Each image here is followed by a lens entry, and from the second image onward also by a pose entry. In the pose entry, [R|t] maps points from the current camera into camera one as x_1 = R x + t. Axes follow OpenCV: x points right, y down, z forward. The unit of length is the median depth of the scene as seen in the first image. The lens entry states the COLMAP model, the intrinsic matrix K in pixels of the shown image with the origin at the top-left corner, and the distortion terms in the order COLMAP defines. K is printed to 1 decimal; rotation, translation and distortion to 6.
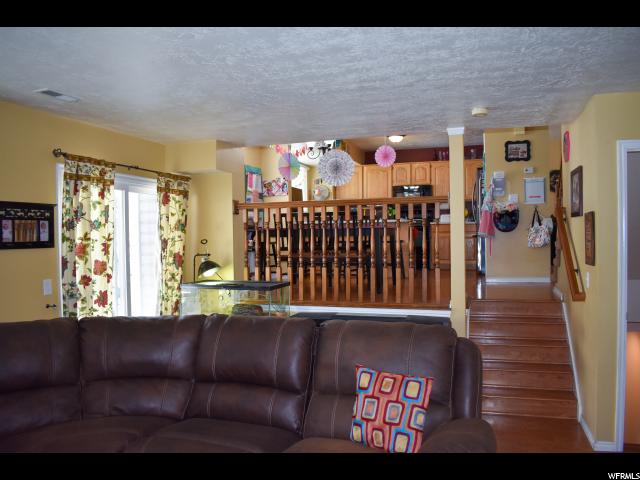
lens RADIAL K [[509.4, 0, 320.0], [0, 509.4, 240.0], [0, 0, 1]] dist [-0.088435, 0.006759]
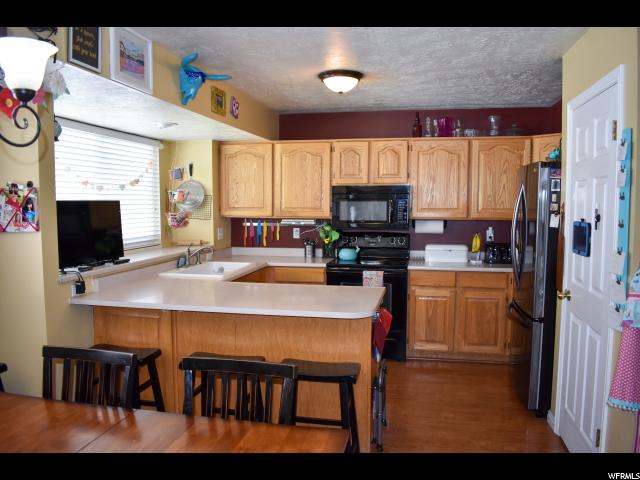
lens RADIAL K [[498.7, 0, 320.0], [0, 498.7, 240.0], [0, 0, 1]] dist [-0.079194, 0.004266]
pose [[0.993586, 0.002796, 0.113045, 0.078439], [-0.010906, 0.997403, 0.071189, -0.089539], [-0.112553, -0.071965, 0.991036, 0.525727]]
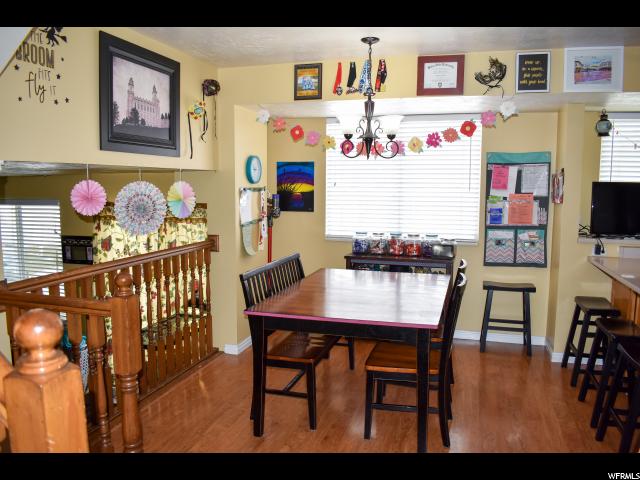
lens RADIAL K [[509.4, 0, 320.0], [0, 509.4, 240.0], [0, 0, 1]] dist [-0.088435, 0.006759]
pose [[0.035145, 0.122121, -0.991893, 0.346953], [-0.006250, 0.992513, 0.121976, -0.091639], [0.999363, 0.001912, 0.035645, 0.607172]]
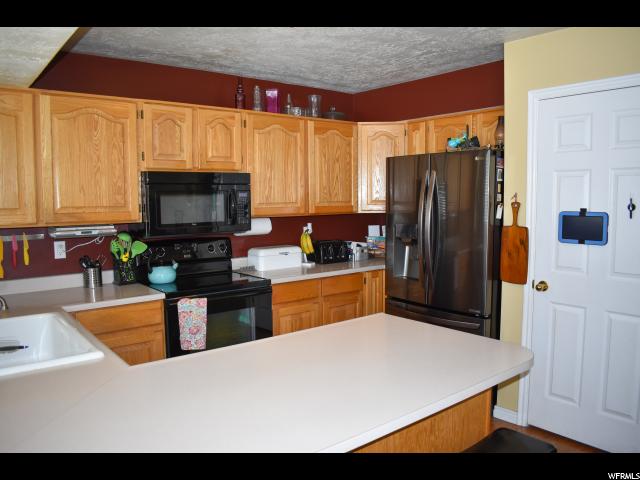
lens RADIAL K [[498.7, 0, 320.0], [0, 498.7, 240.0], [0, 0, 1]] dist [-0.079194, 0.004266]
pose [[0.547798, -0.068917, 0.833767, -0.057449], [0.005936, 0.996896, 0.078501, -0.088393], [-0.836590, -0.038053, 0.546507, 0.752495]]
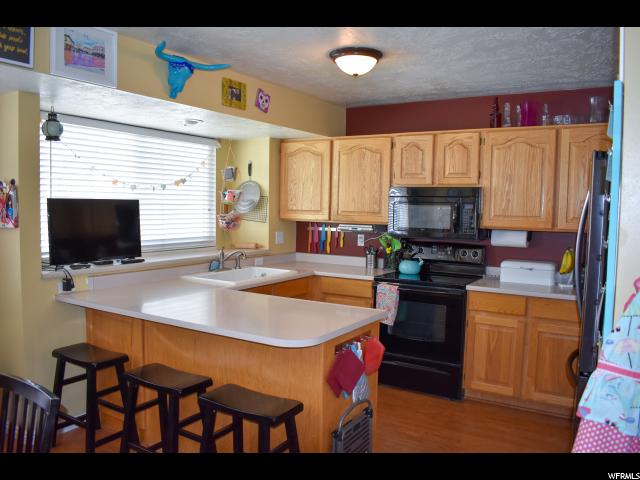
lens RADIAL K [[509.4, 0, 320.0], [0, 509.4, 240.0], [0, 0, 1]] dist [-0.088435, 0.006759]
pose [[0.972058, 0.043047, -0.230760, 0.189886], [-0.028266, 0.997354, 0.066983, -0.090202], [0.233033, -0.058589, 0.970702, 0.578229]]
